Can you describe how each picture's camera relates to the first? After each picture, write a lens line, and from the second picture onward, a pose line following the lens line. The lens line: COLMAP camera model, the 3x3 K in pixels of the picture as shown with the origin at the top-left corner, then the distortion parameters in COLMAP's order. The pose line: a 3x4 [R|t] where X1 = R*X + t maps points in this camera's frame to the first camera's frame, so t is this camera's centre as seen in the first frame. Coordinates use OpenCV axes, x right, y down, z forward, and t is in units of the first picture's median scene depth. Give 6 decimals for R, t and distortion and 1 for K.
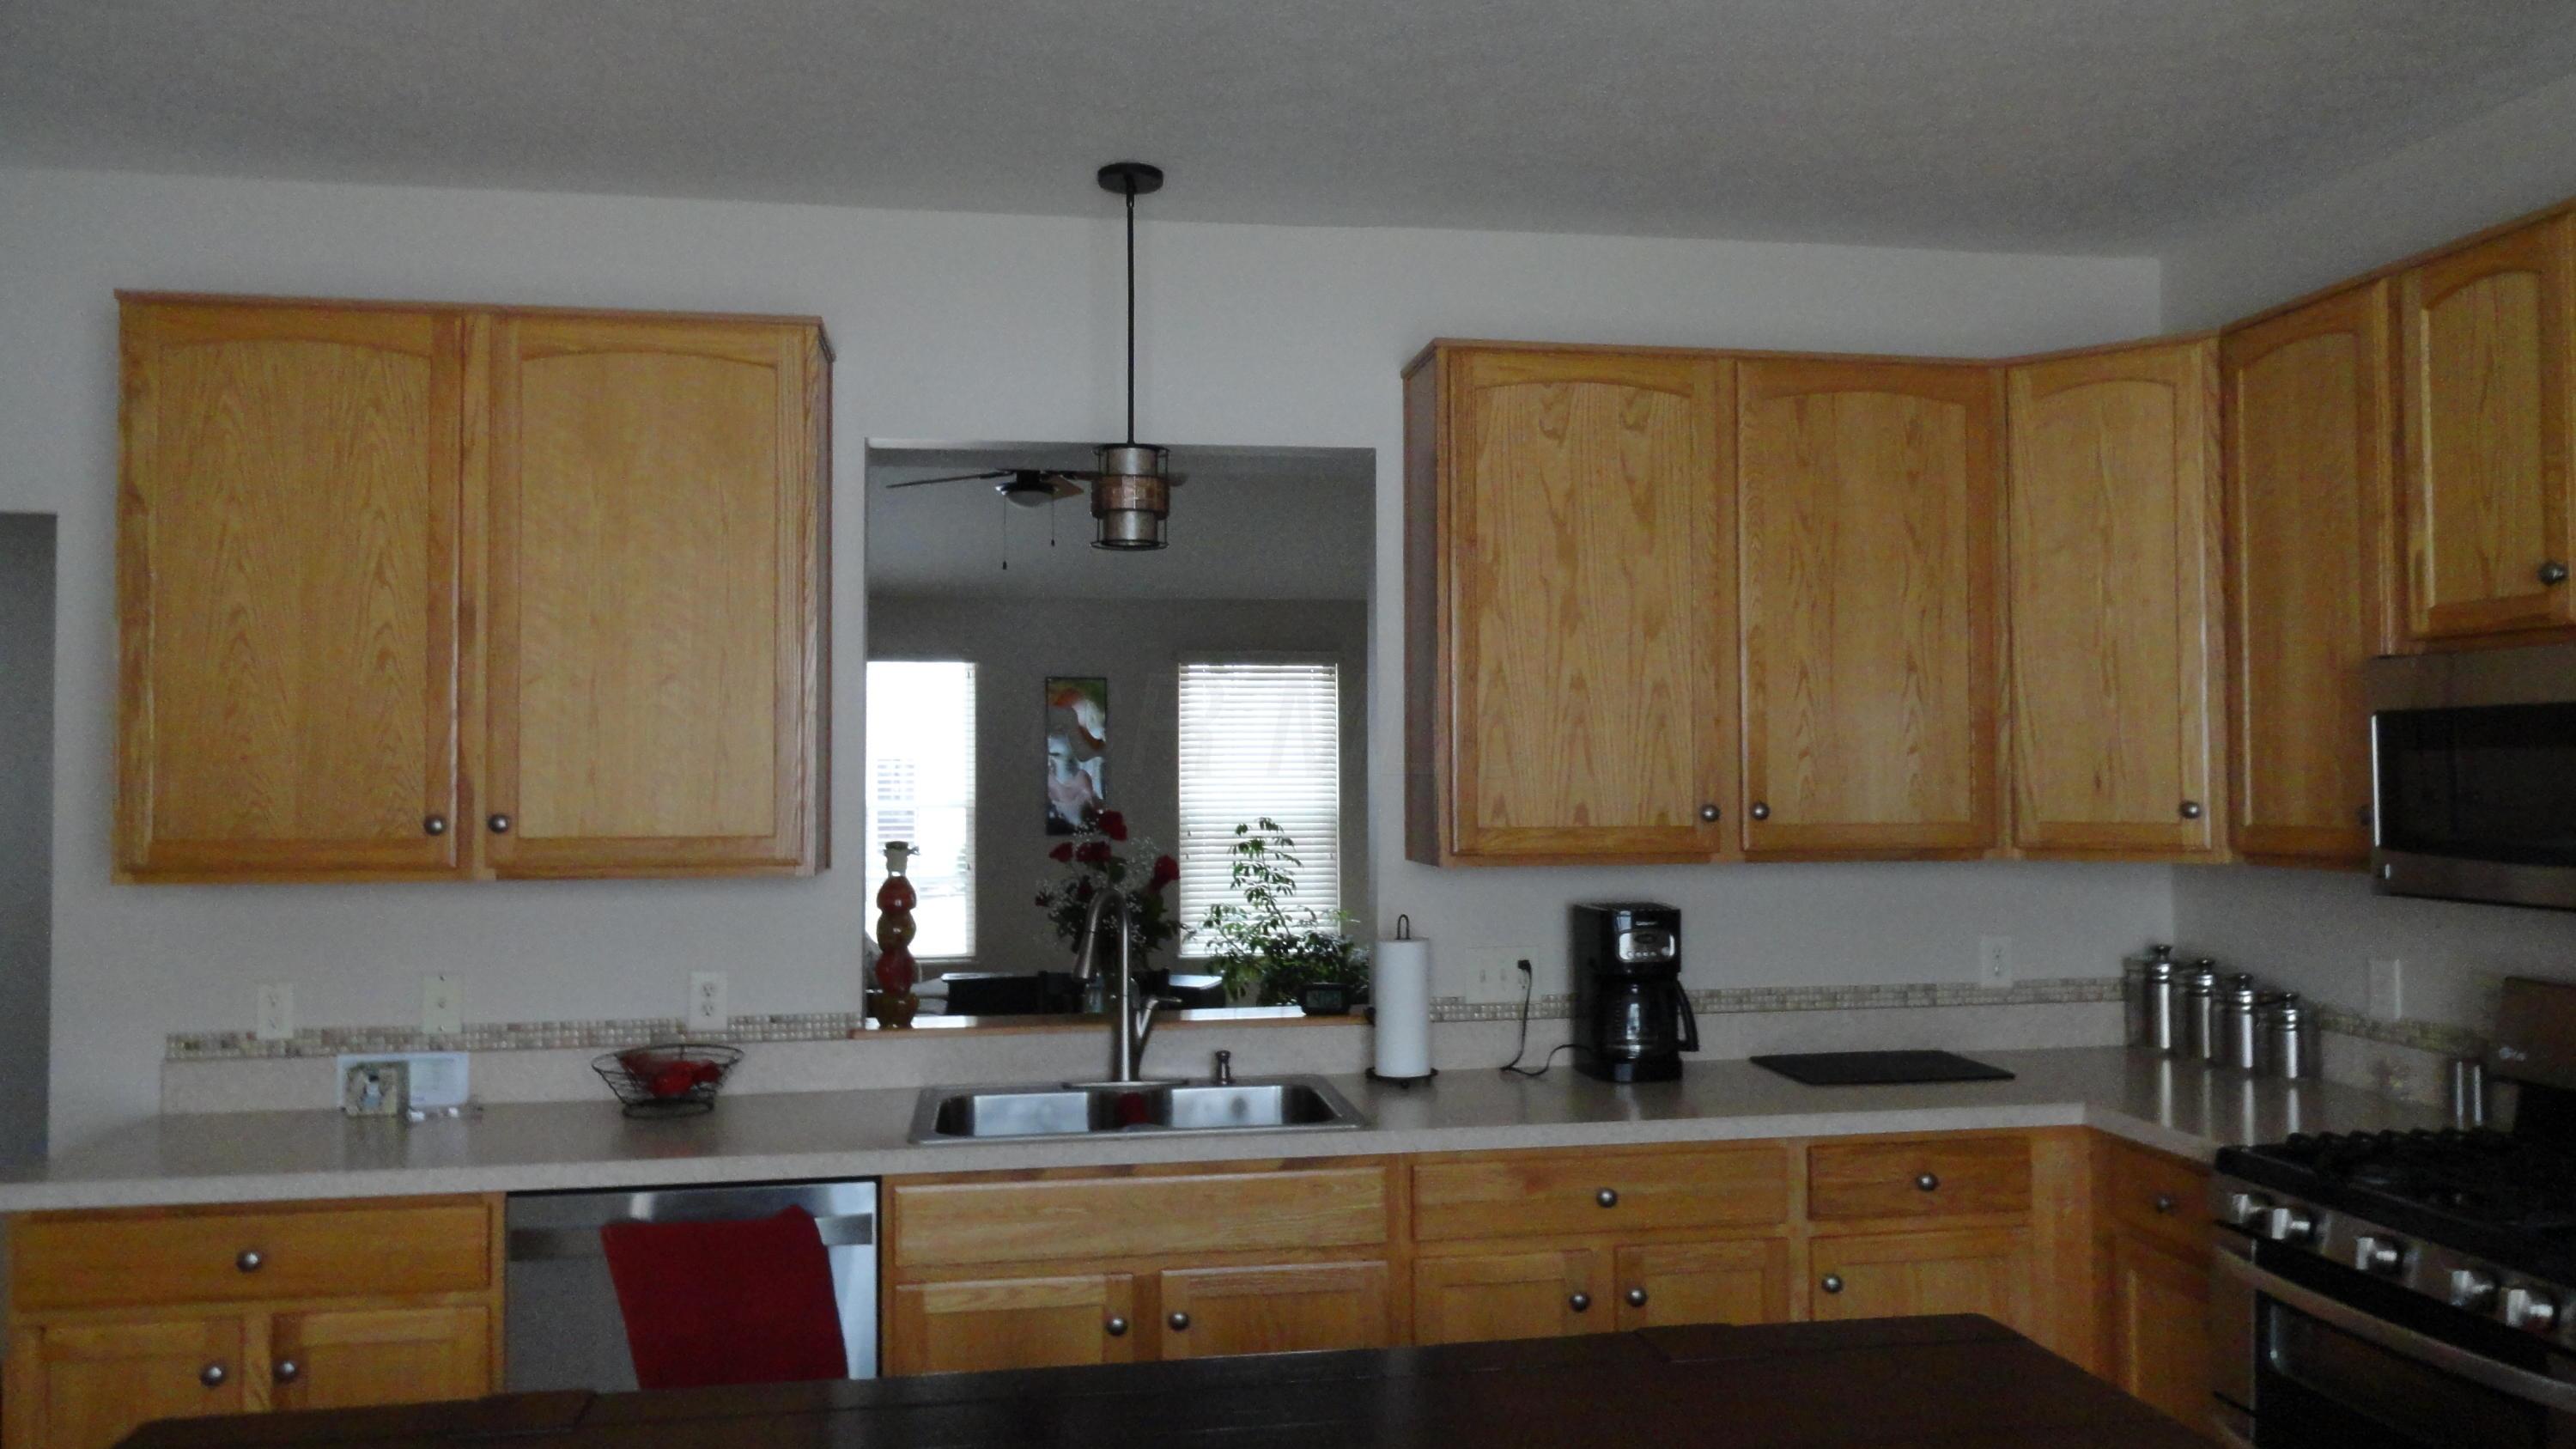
lens RADIAL K [[1744.6, 0, 1288.9], [0, 1744.6, 737.3], [0, 0, 1]] dist [-0.011772, 0.011962]
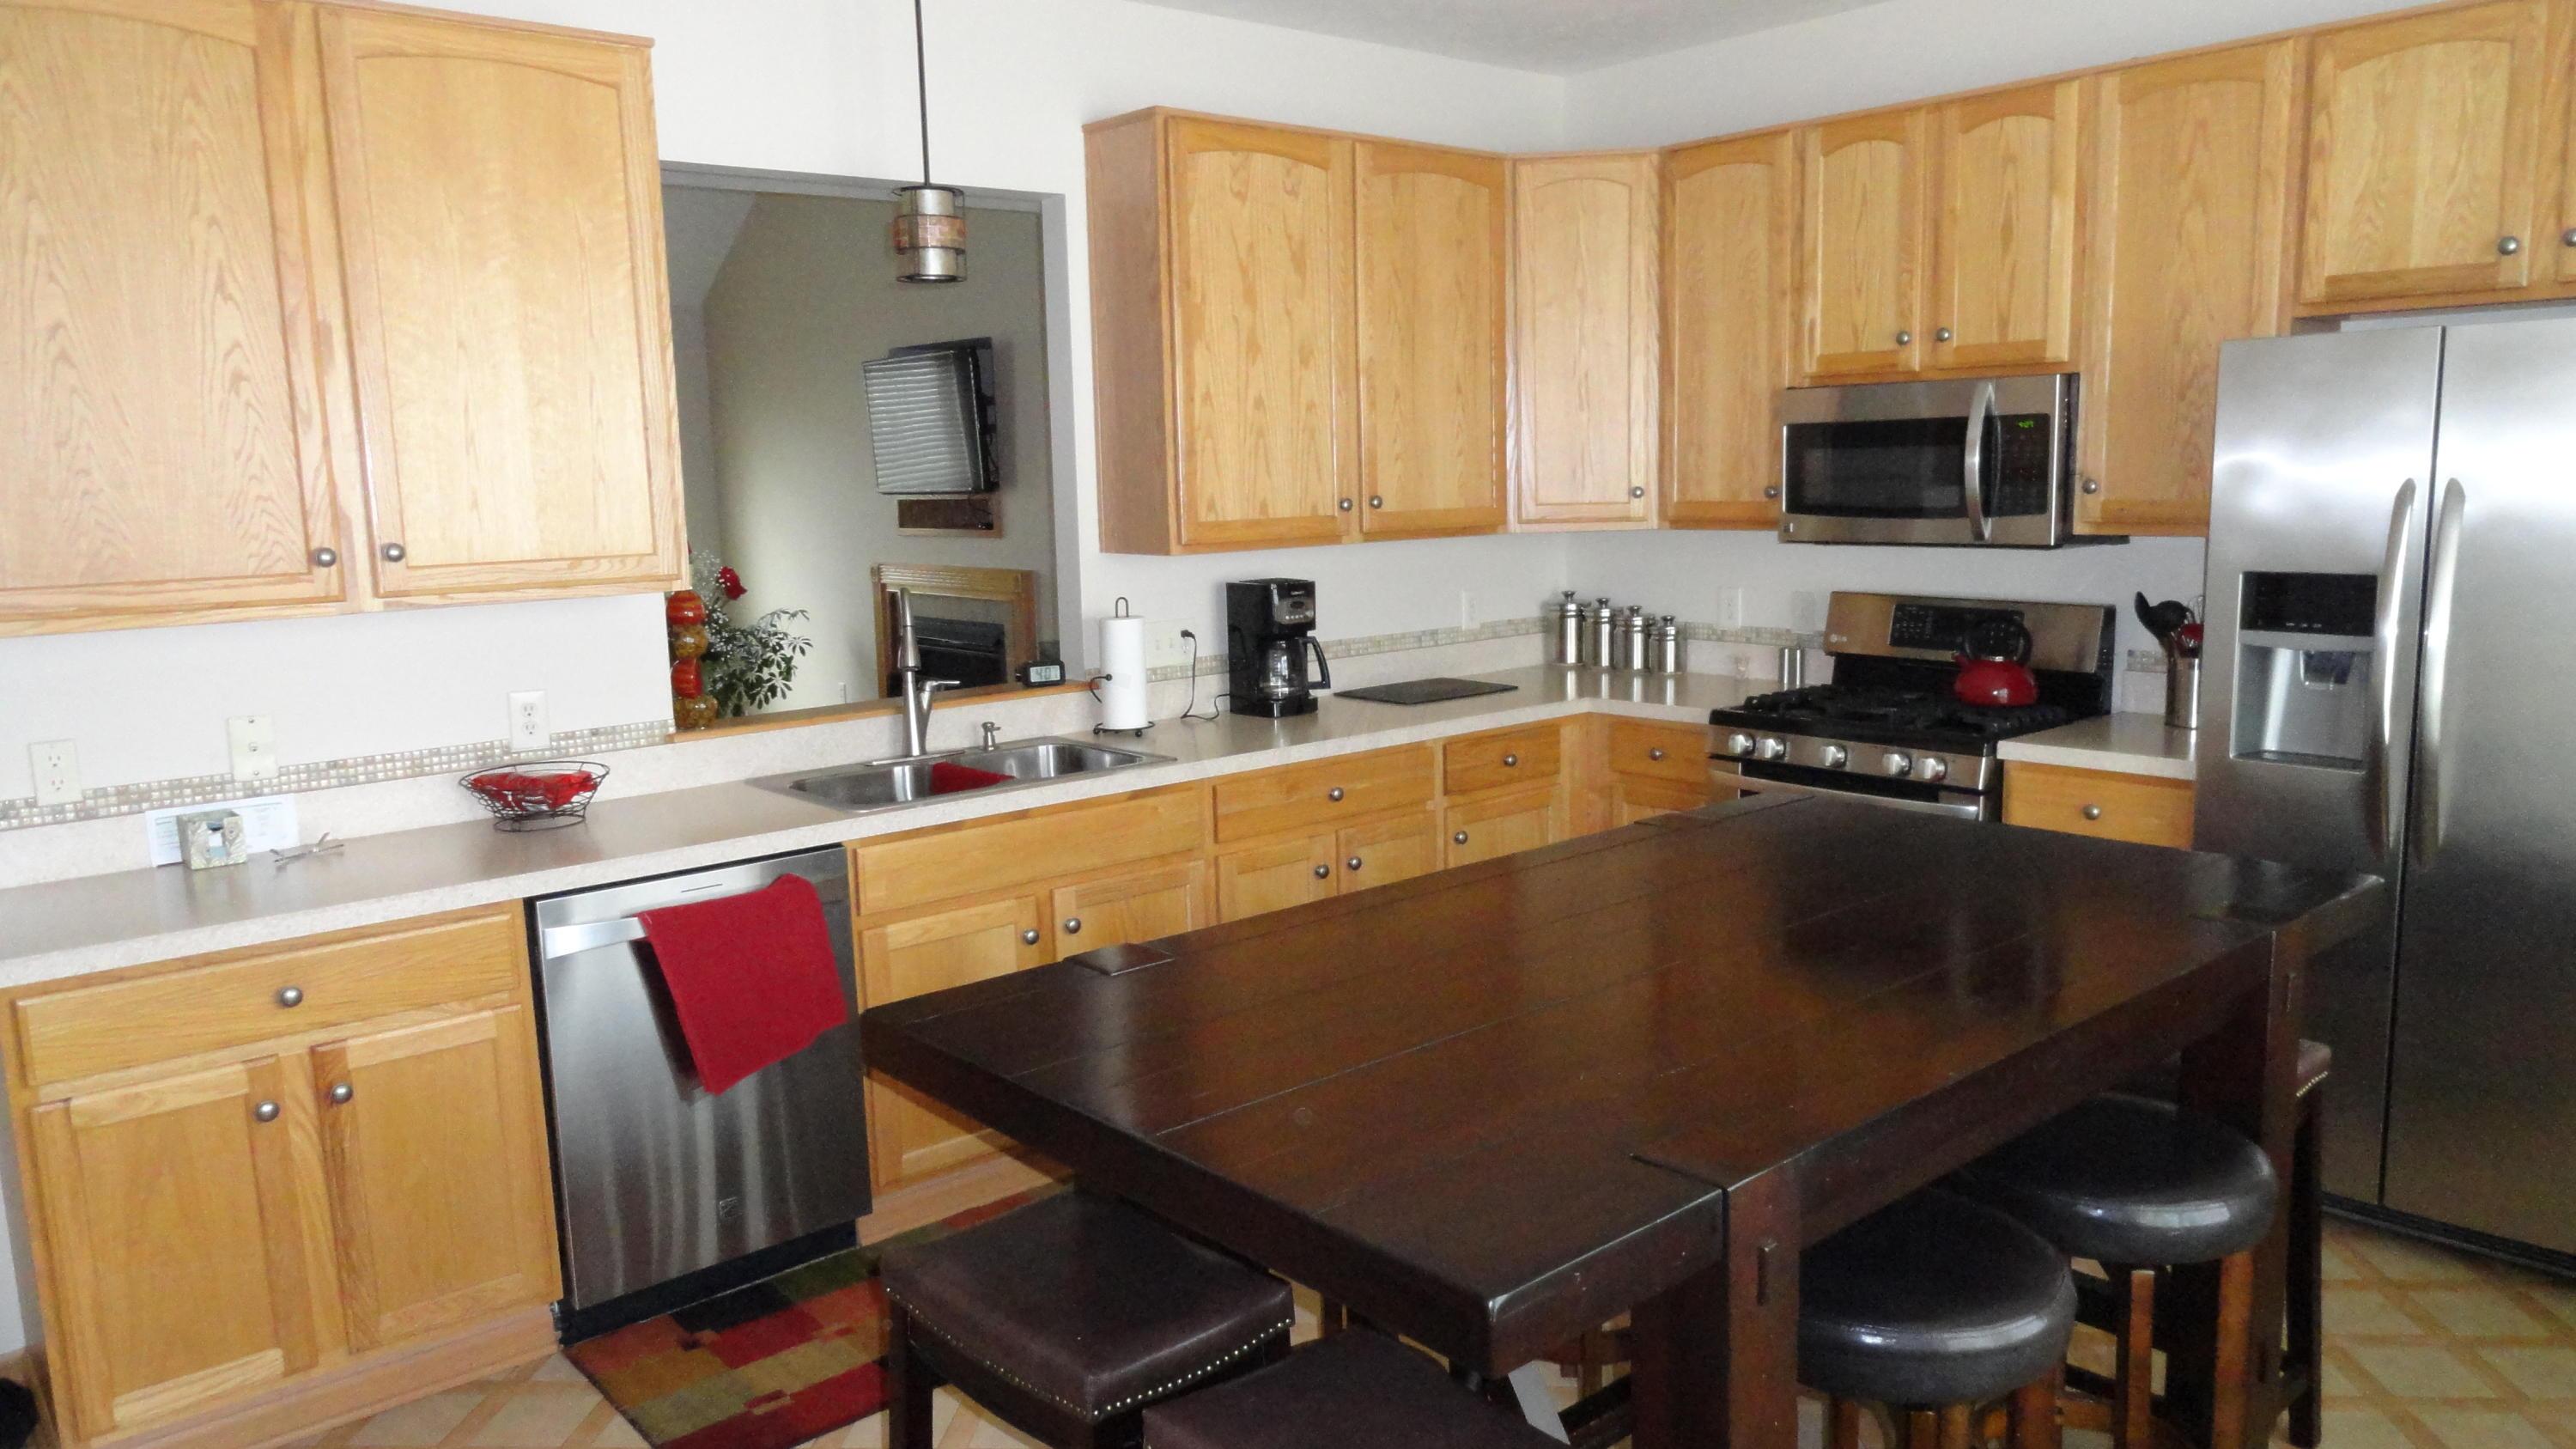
lens RADIAL K [[1773.7, 0, 1288.0], [0, 1773.7, 724.5], [0, 0, 1]] dist [0.009123, 0.006881]
pose [[0.853713, -0.094985, 0.512008, -0.502523], [0.011365, 0.986388, 0.164040, -0.012801], [-0.520620, -0.134224, 0.843172, -0.116194]]
